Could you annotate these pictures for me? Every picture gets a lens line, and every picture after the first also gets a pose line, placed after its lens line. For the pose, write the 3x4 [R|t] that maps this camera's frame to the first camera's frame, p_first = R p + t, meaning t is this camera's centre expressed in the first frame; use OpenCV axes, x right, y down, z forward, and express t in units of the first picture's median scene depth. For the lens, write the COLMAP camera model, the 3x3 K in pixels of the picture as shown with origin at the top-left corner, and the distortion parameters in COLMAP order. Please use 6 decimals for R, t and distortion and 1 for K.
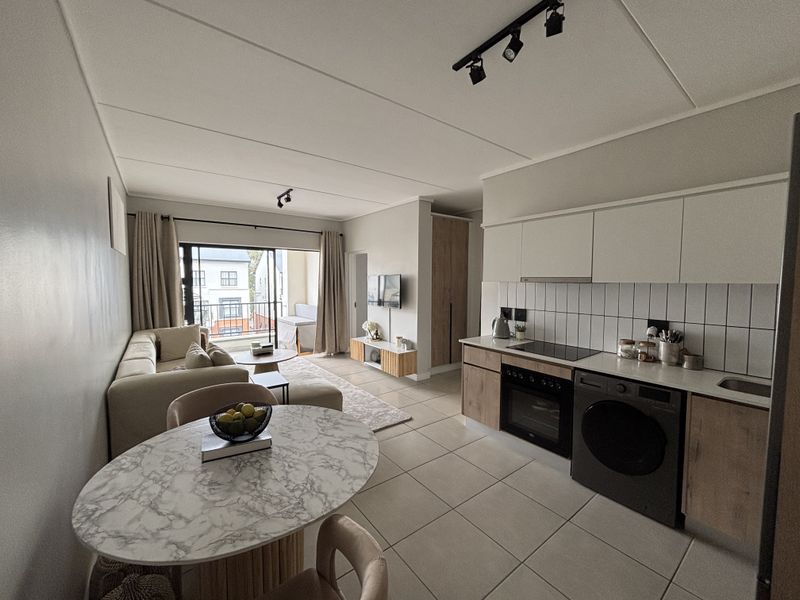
lens RADIAL K [[325.5, 0, 398.7], [0, 325.5, 298.1], [0, 0, 1]] dist [0.013334, -0.000215]
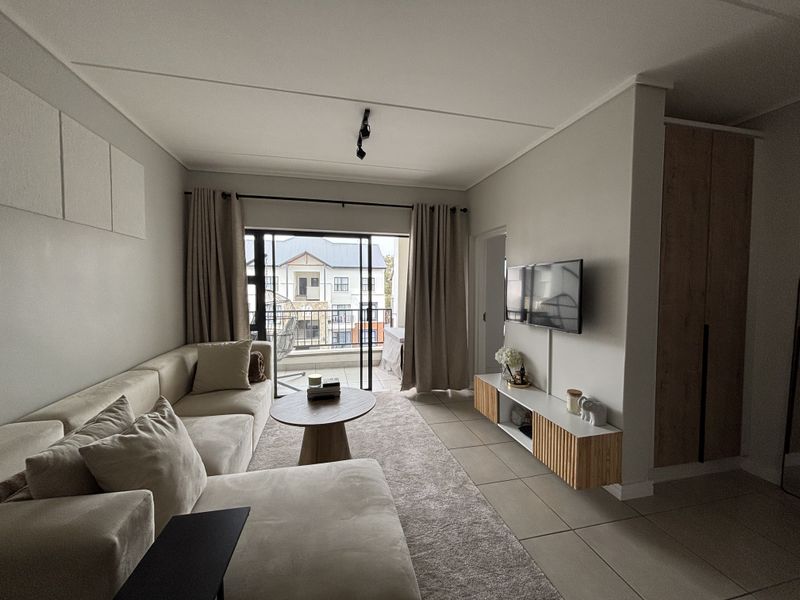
lens RADIAL K [[325.5, 0, 399.4], [0, 325.5, 296.6], [0, 0, 1]] dist [0.013334, -0.000215]
pose [[0.920546, 0.012310, -0.390441, -0.047553], [-0.019517, 0.999704, -0.014497, -0.008122], [0.390147, 0.020965, 0.920514, 0.440772]]
